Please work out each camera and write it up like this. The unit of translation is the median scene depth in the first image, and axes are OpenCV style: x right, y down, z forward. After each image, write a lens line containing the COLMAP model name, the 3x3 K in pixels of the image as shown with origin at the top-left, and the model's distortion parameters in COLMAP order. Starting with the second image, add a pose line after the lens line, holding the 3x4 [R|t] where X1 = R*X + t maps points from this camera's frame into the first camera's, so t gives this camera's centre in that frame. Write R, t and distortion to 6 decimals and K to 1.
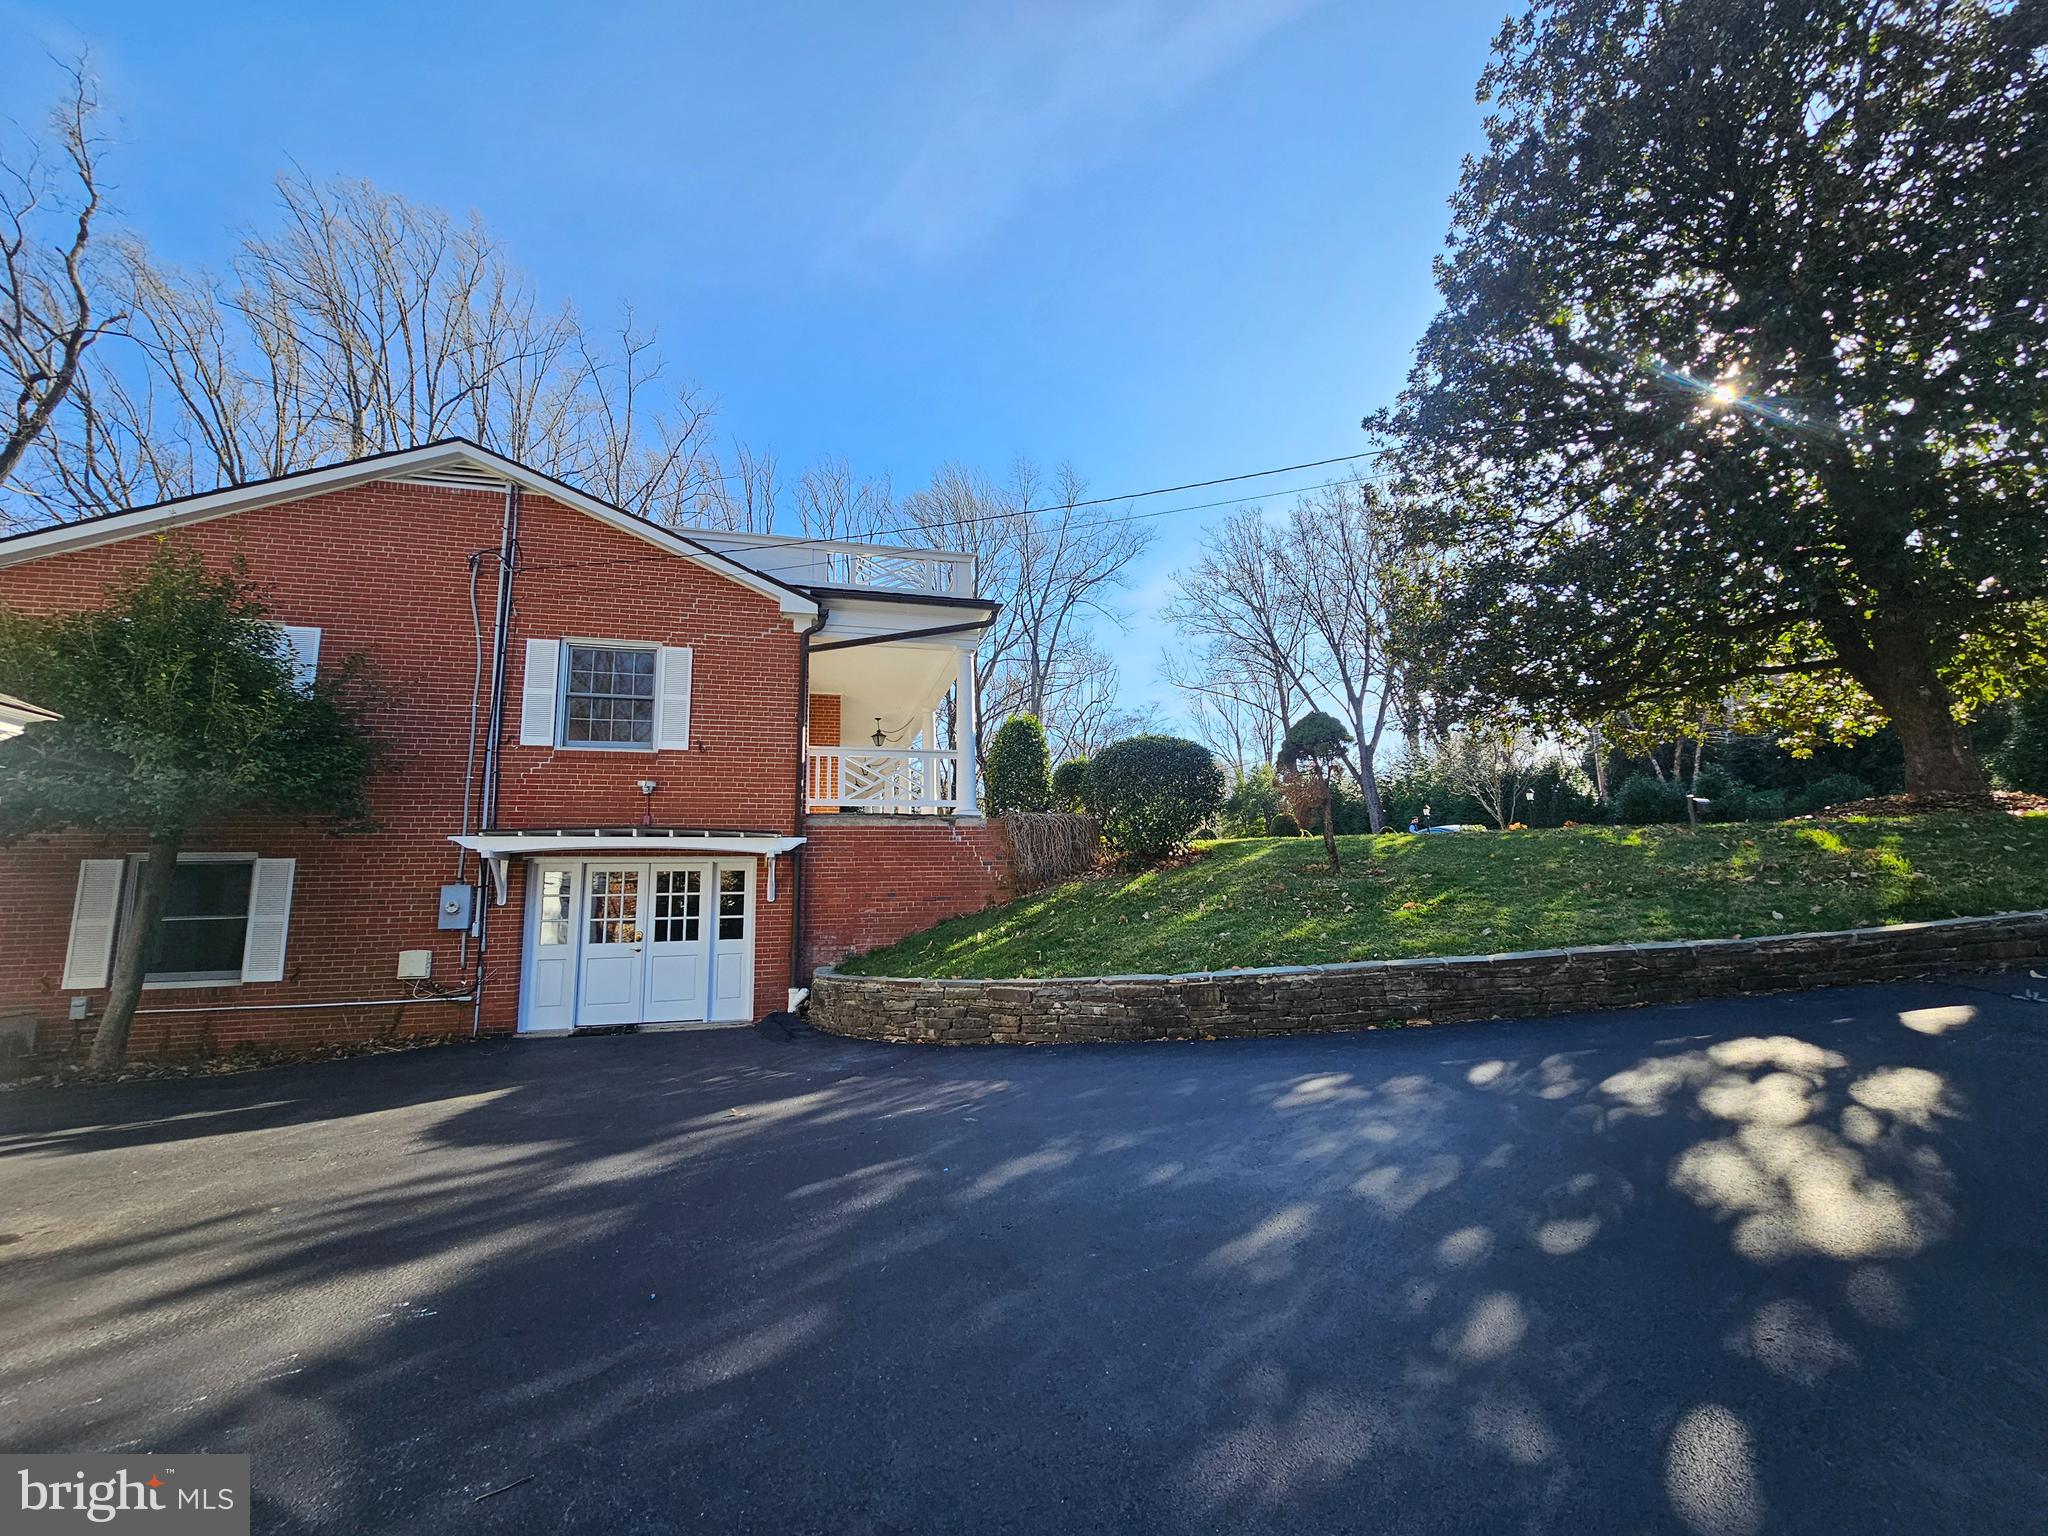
lens RADIAL K [[835.2, 0, 1021.5], [0, 835.2, 777.9], [0, 0, 1]] dist [-0.000740, 0.000301]
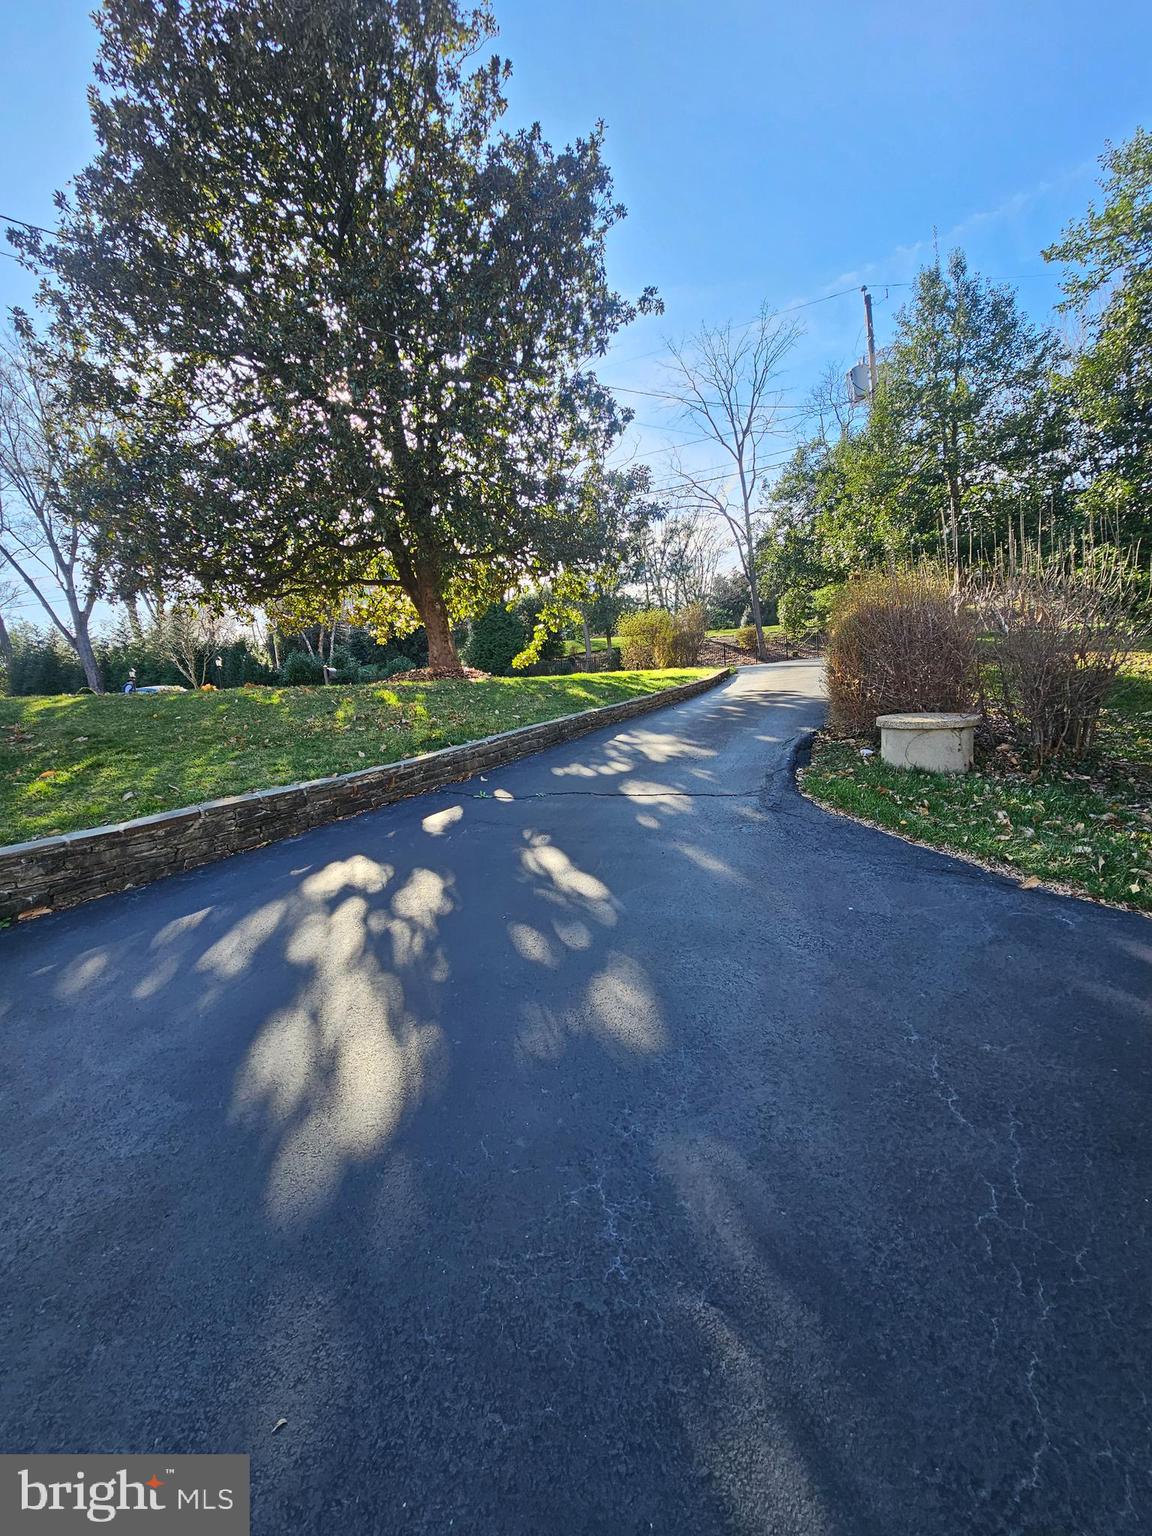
lens RADIAL K [[626.4, 0, 573.3], [0, 626.4, 773.7], [0, 0, 1]] dist [-0.000740, 0.000301]
pose [[0.508125, -0.117251, 0.853265, 0.146778], [-0.051126, 0.984837, 0.165777, 0.006335], [-0.859765, -0.127860, 0.494426, 0.137977]]
